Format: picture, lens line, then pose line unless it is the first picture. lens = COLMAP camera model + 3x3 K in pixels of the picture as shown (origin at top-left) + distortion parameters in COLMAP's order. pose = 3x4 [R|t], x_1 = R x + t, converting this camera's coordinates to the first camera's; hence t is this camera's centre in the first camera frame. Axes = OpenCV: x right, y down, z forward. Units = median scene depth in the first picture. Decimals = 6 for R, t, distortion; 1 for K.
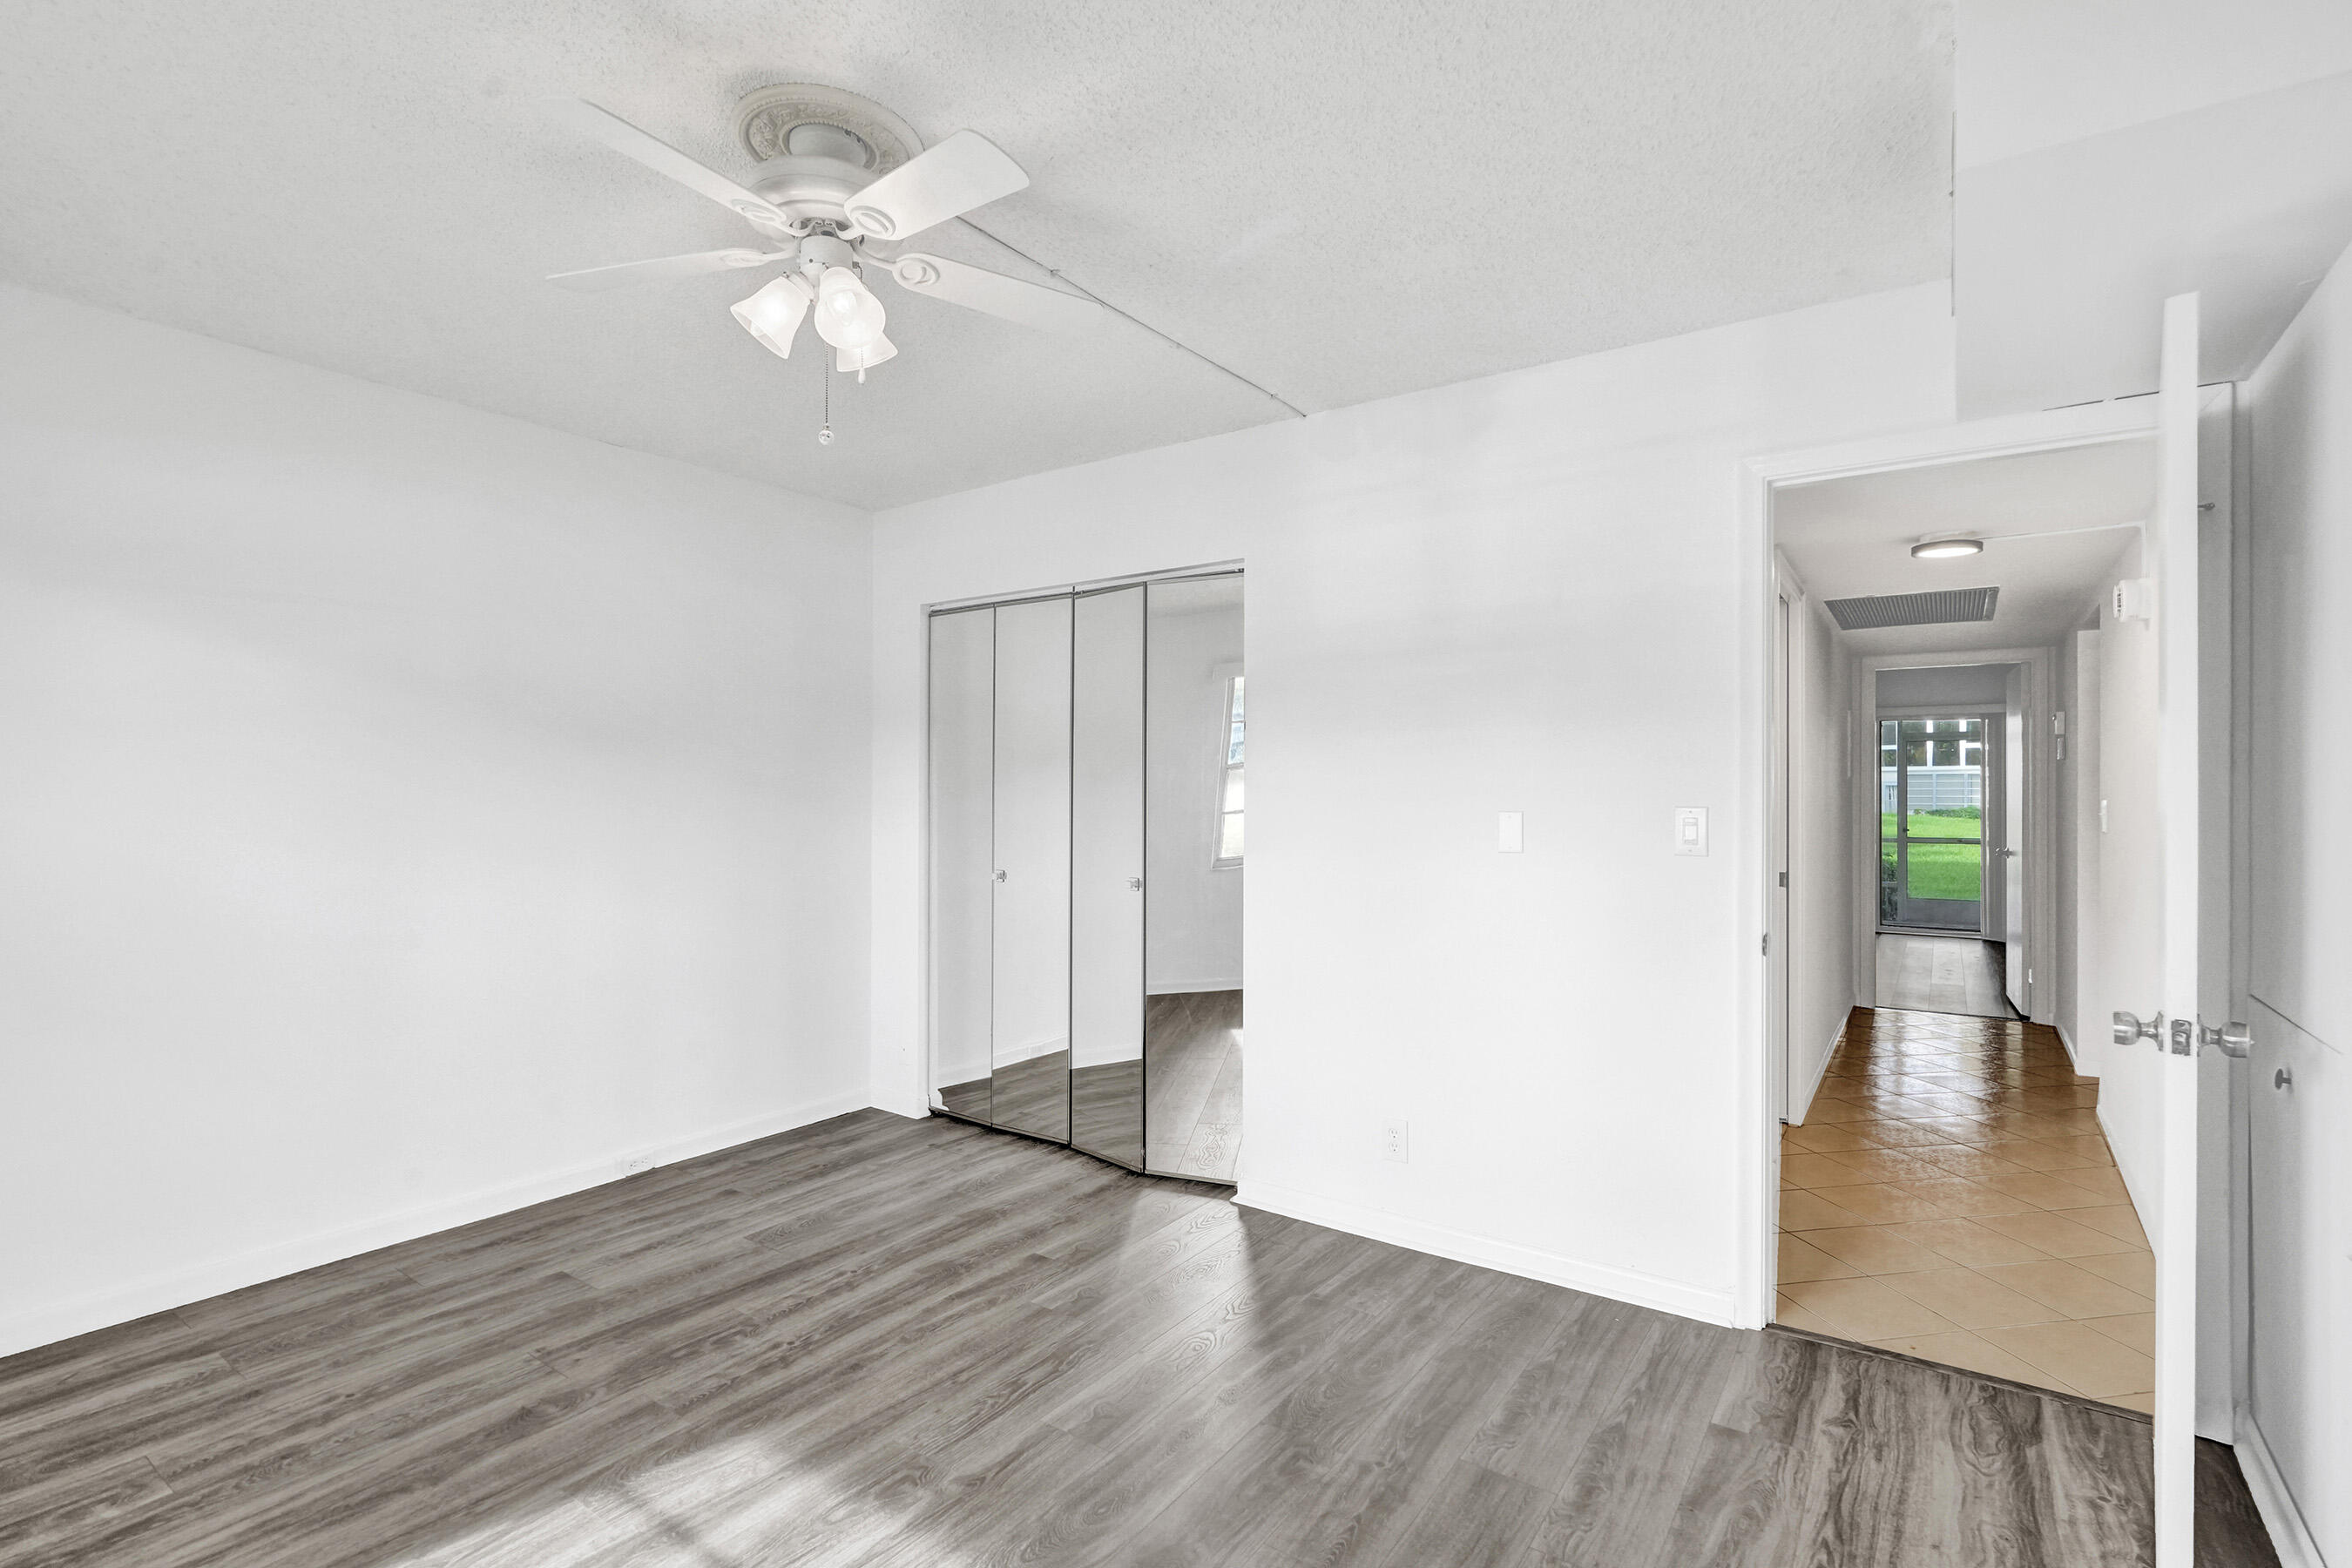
lens RADIAL K [[1095.8, 0, 1163.3], [0, 1095.8, 792.6], [0, 0, 1]] dist [-0.001843, 0.000291]
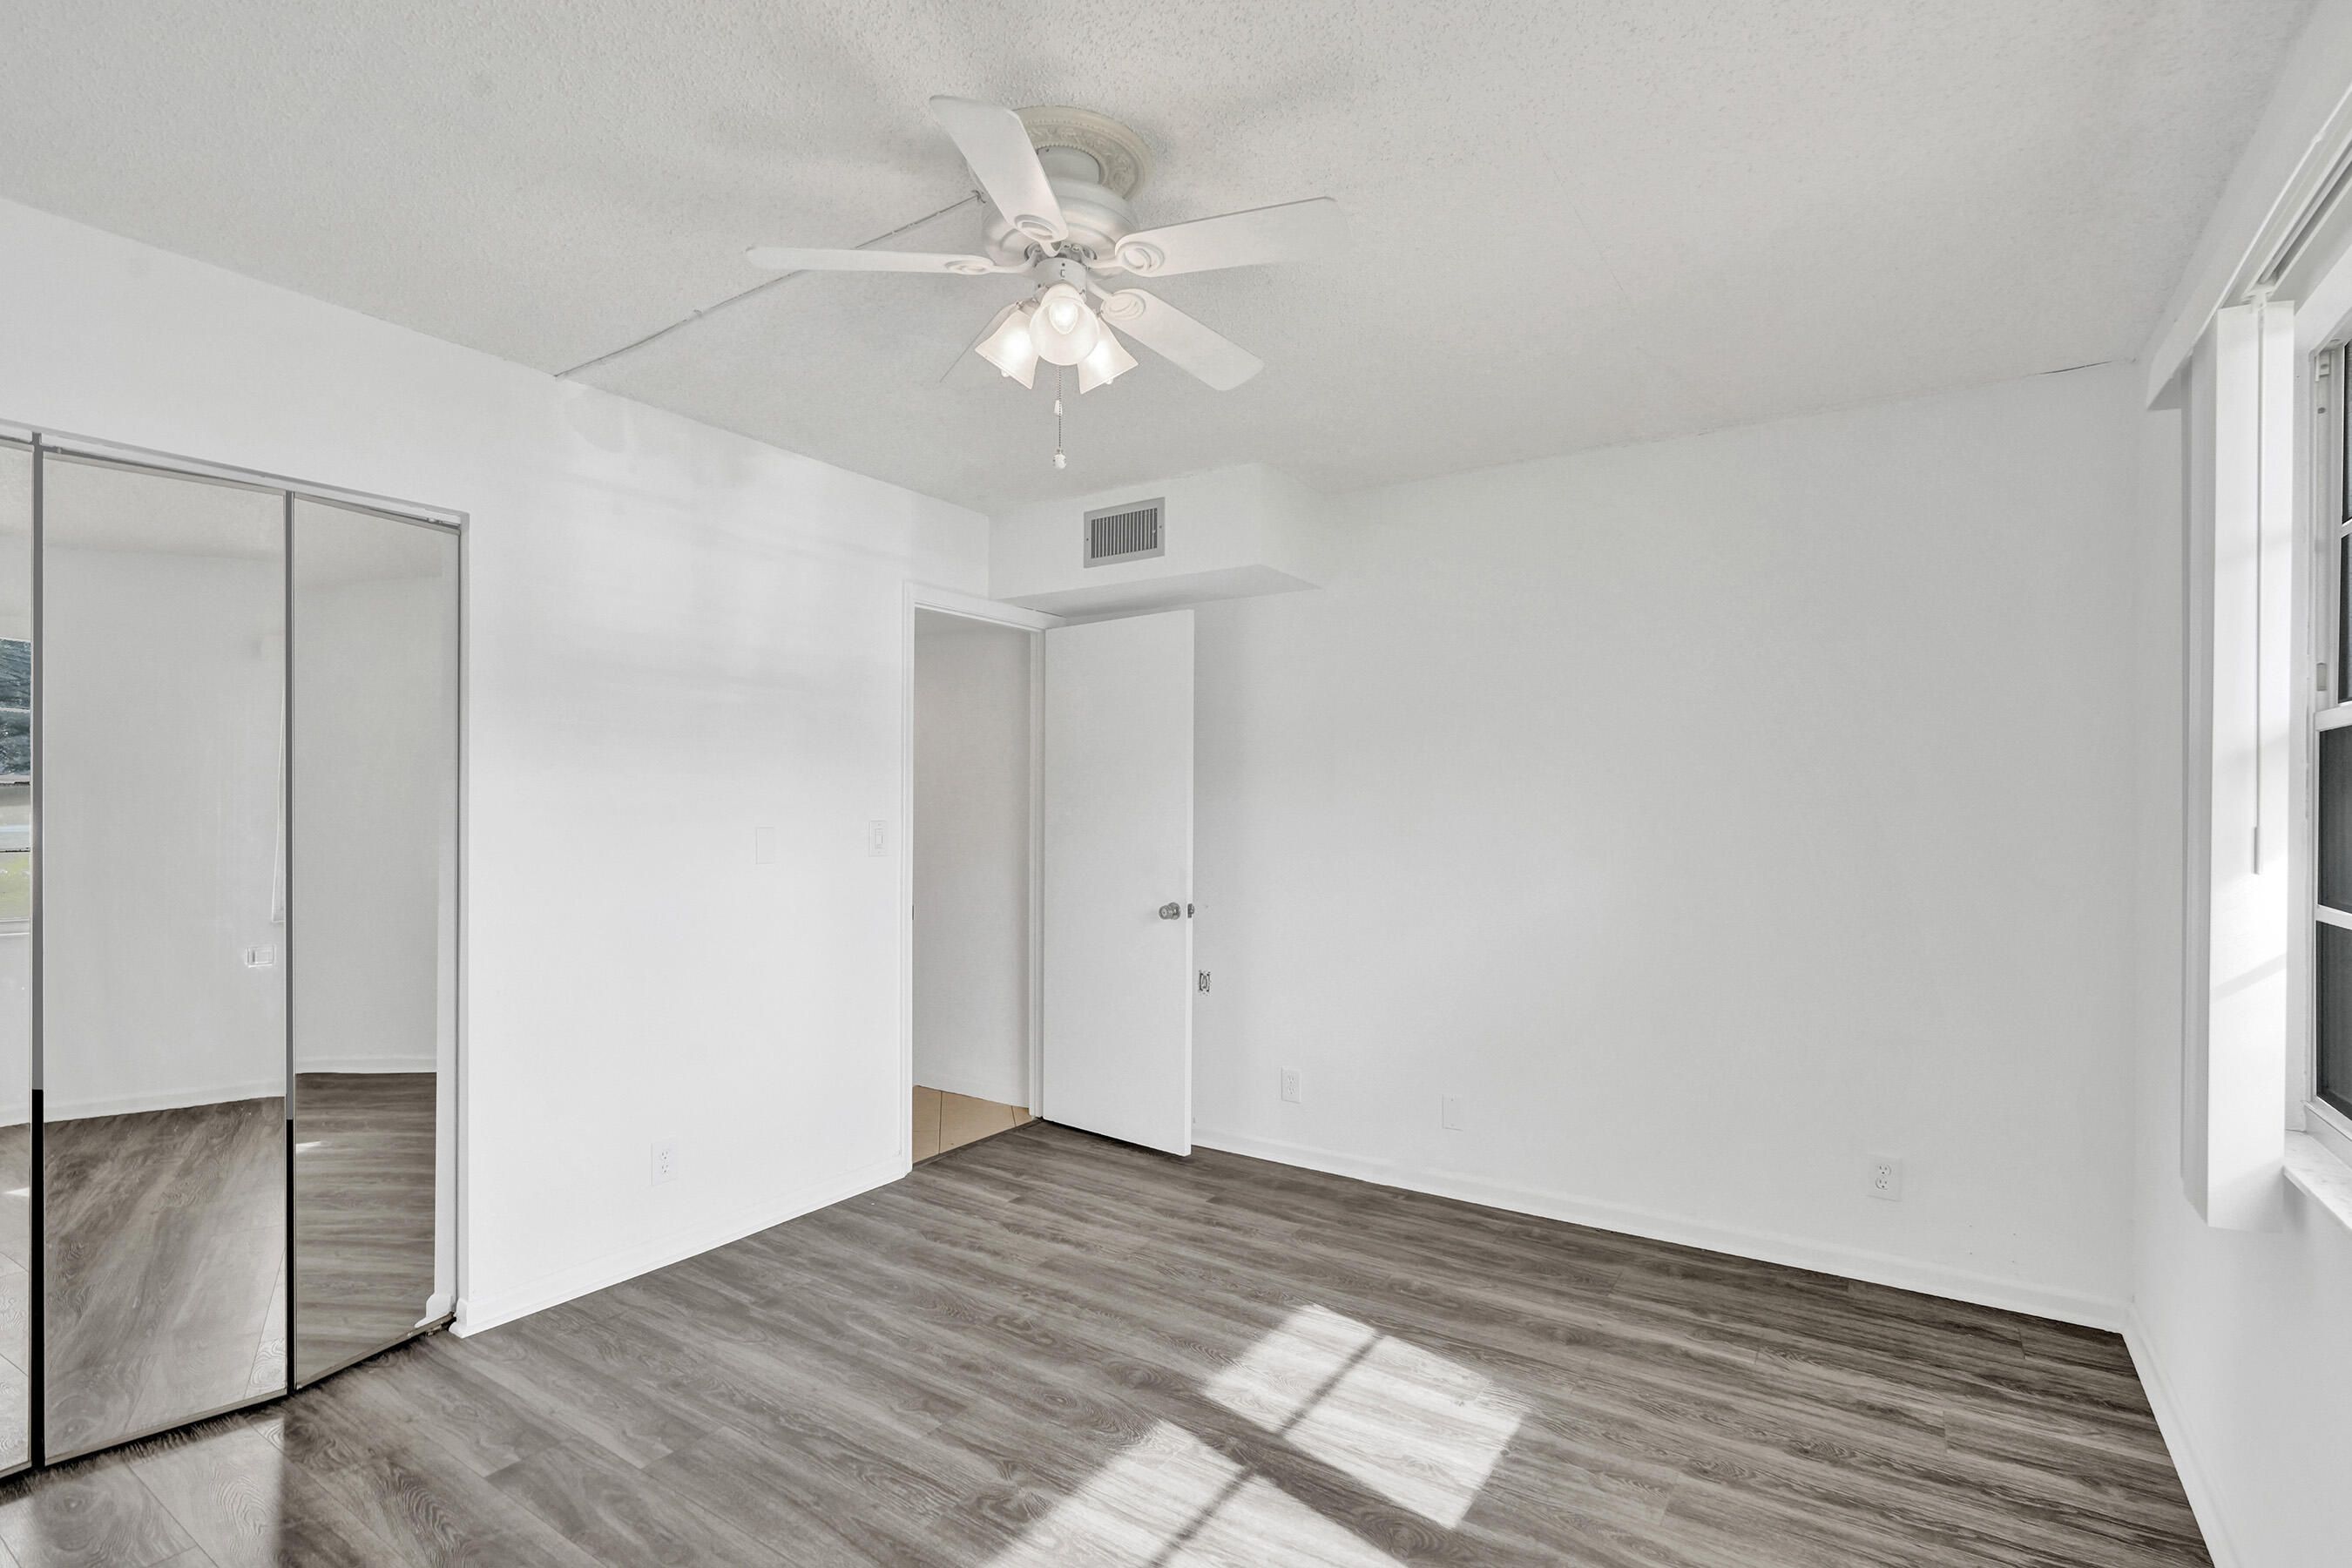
lens RADIAL K [[1115.5, 0, 1184.9], [0, 1115.5, 807.7], [0, 0, 1]] dist [0.002867, 0.000710]
pose [[-0.031735, -0.005458, 0.999481, -1.011599], [-0.002660, 0.999982, 0.005376, -0.012586], [-0.999493, -0.002488, -0.031749, 0.697444]]
